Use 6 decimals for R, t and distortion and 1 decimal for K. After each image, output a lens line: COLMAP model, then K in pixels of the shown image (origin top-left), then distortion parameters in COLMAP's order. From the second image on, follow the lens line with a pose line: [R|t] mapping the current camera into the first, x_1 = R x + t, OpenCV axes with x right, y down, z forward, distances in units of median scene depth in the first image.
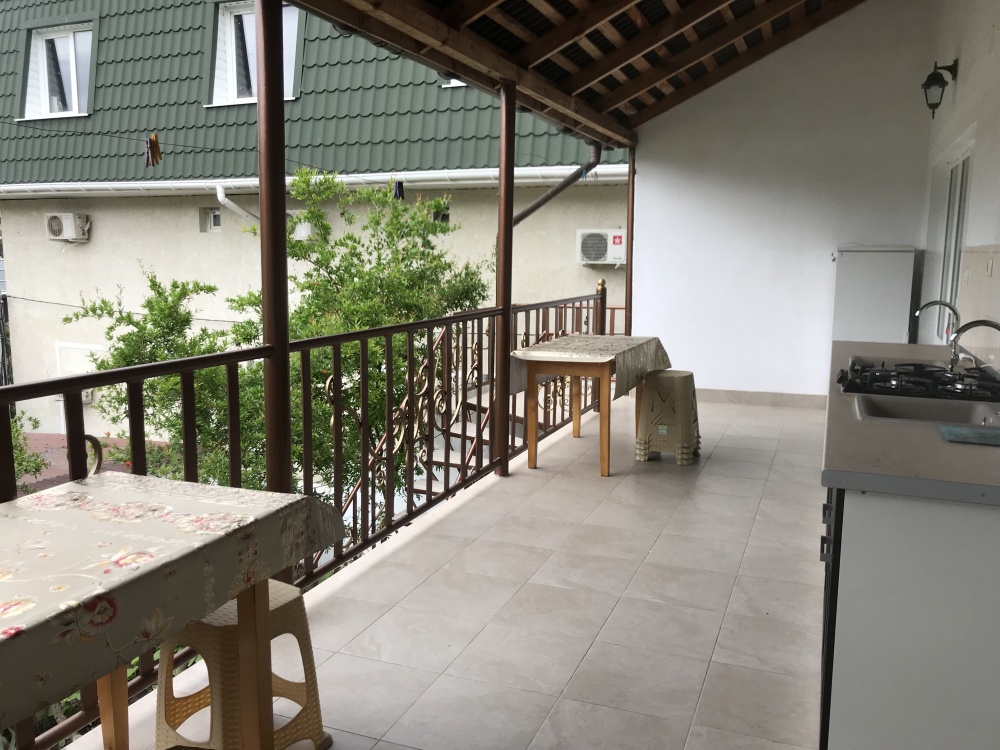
lens RADIAL K [[823.2, 0, 498.3], [0, 823.2, 367.0], [0, 0, 1]] dist [0.027728, -0.024147]
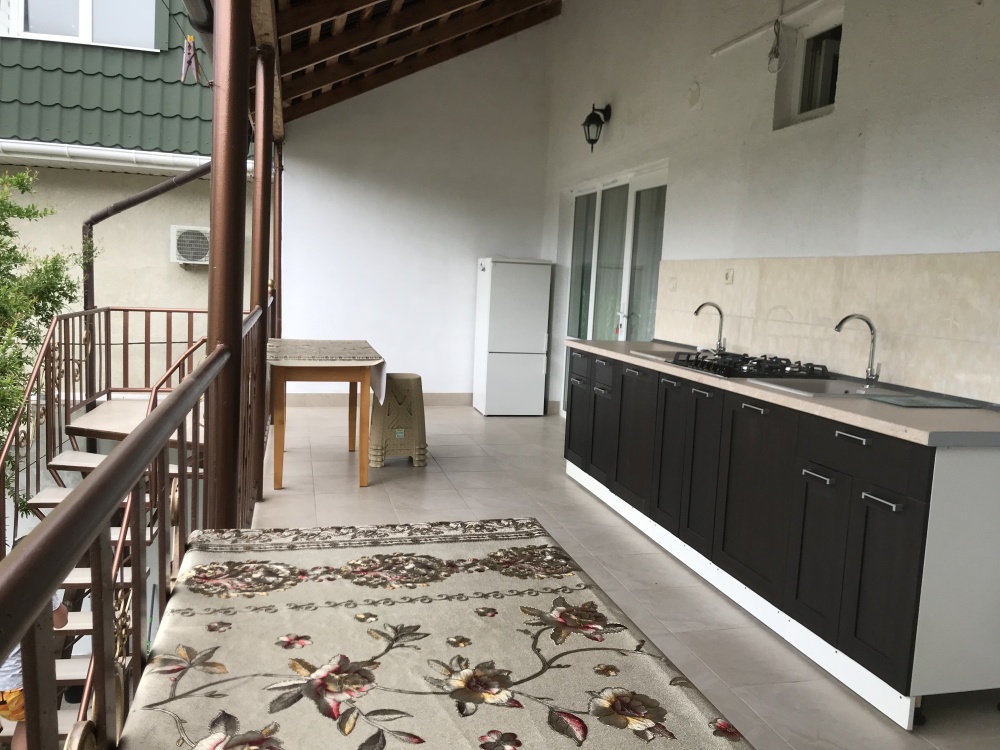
lens RADIAL K [[823.2, 0, 498.3], [0, 823.2, 367.0], [0, 0, 1]] dist [0.027728, -0.024147]
pose [[0.810042, -0.032133, 0.585491, -0.209689], [0.038914, 0.999242, 0.001003, 0.000129], [-0.585079, 0.021971, 0.810678, 0.097754]]
